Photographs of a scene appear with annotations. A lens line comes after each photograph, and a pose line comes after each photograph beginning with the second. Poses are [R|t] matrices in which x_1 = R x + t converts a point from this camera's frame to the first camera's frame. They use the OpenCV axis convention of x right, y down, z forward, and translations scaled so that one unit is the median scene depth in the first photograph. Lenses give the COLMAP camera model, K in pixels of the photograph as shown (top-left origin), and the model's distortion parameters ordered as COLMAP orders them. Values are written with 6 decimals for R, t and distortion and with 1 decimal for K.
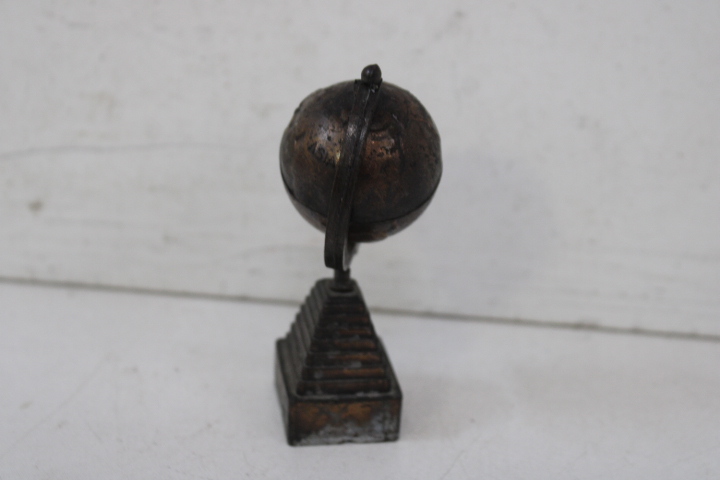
lens RADIAL K [[1273.5, 0, 360.0], [0, 1273.5, 240.0], [0, 0, 1]] dist [-0.019289, 0.150399]
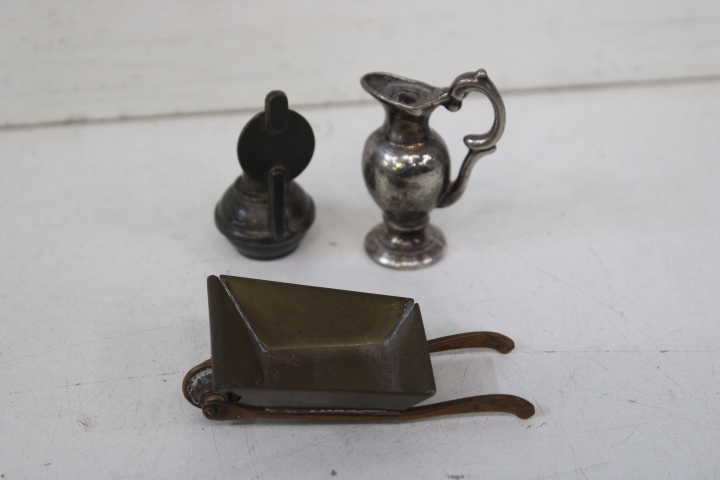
lens RADIAL K [[1397.8, 0, 360.0], [0, 1397.8, 240.0], [0, 0, 1]] dist [0.007495, 0.080308]
pose [[0.978716, -0.167911, 0.117990, 0.258532], [0.139866, 0.966494, 0.215238, -0.053443], [-0.150177, -0.194154, 0.969408, -0.170256]]
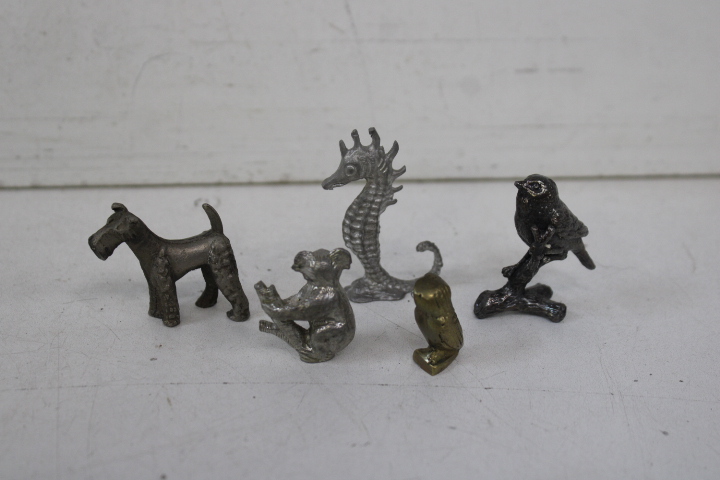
lens RADIAL K [[1190.1, 0, 360.0], [0, 1190.1, 240.0], [0, 0, 1]] dist [-0.008593, 0.034506]
pose [[0.980950, -0.106866, 0.162224, 0.332573], [0.093749, 0.991832, 0.086489, 0.053809], [-0.170142, -0.069633, 0.982956, -0.137285]]
